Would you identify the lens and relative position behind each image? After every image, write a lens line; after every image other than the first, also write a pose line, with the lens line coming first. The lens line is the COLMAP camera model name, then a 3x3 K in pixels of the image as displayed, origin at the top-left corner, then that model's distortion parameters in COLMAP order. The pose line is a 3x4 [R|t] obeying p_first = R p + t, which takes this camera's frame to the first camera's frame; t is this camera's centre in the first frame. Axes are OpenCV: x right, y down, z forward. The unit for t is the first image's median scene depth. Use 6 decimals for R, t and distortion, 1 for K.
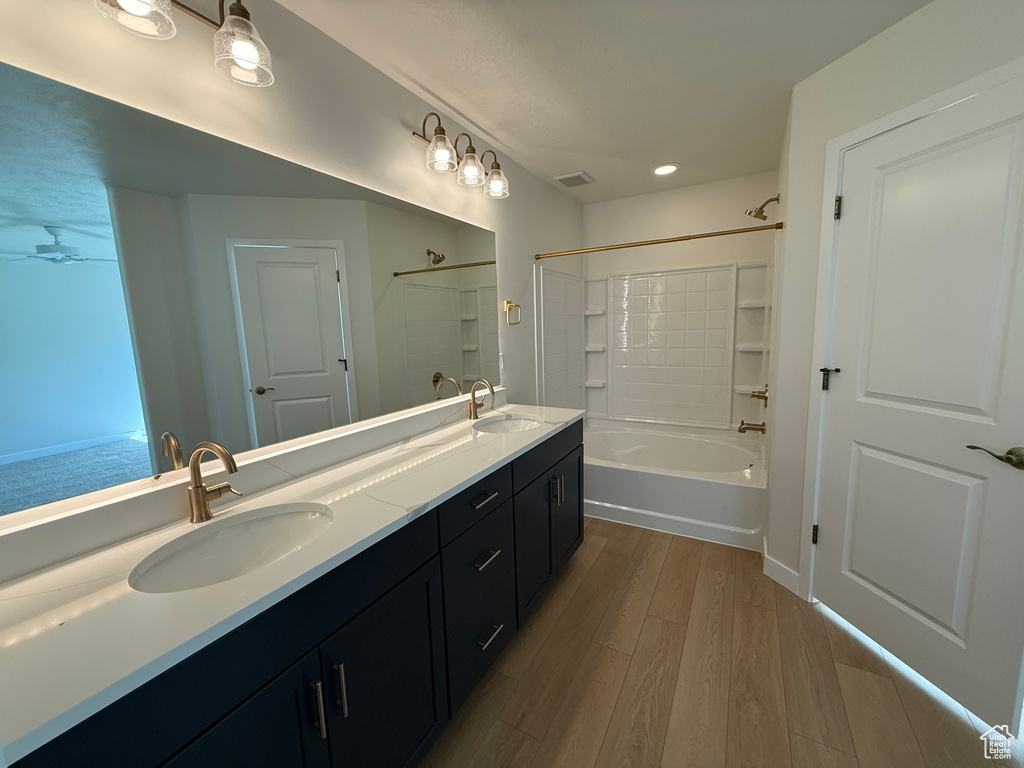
lens RADIAL K [[406.9, 0, 508.9], [0, 406.9, 381.3], [0, 0, 1]] dist [-0.000533, -0.000223]
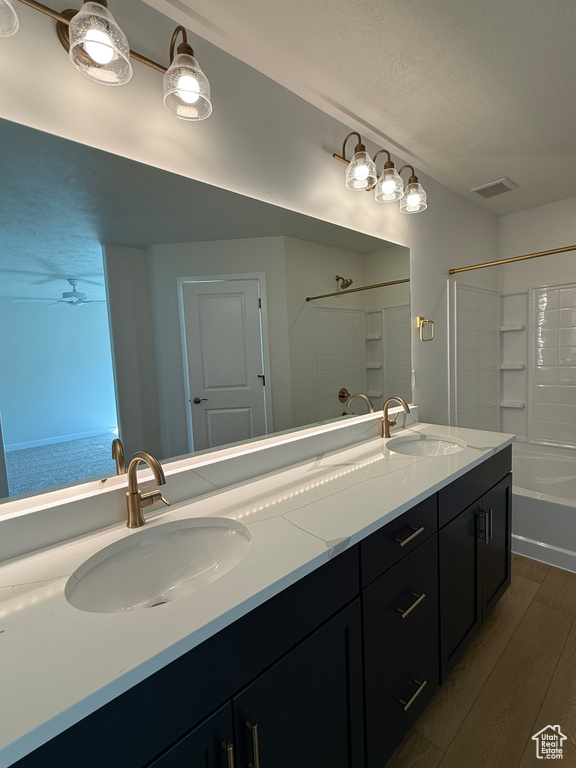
lens RADIAL K [[358.0, 0, 288.5], [0, 358.0, 378.8], [0, 0, 1]] dist [-0.001033, -0.000177]
pose [[0.952827, 0.011958, -0.303279, -0.049607], [-0.026381, 0.998705, -0.043506, -0.003974], [0.302366, 0.049455, 0.951908, 0.106565]]
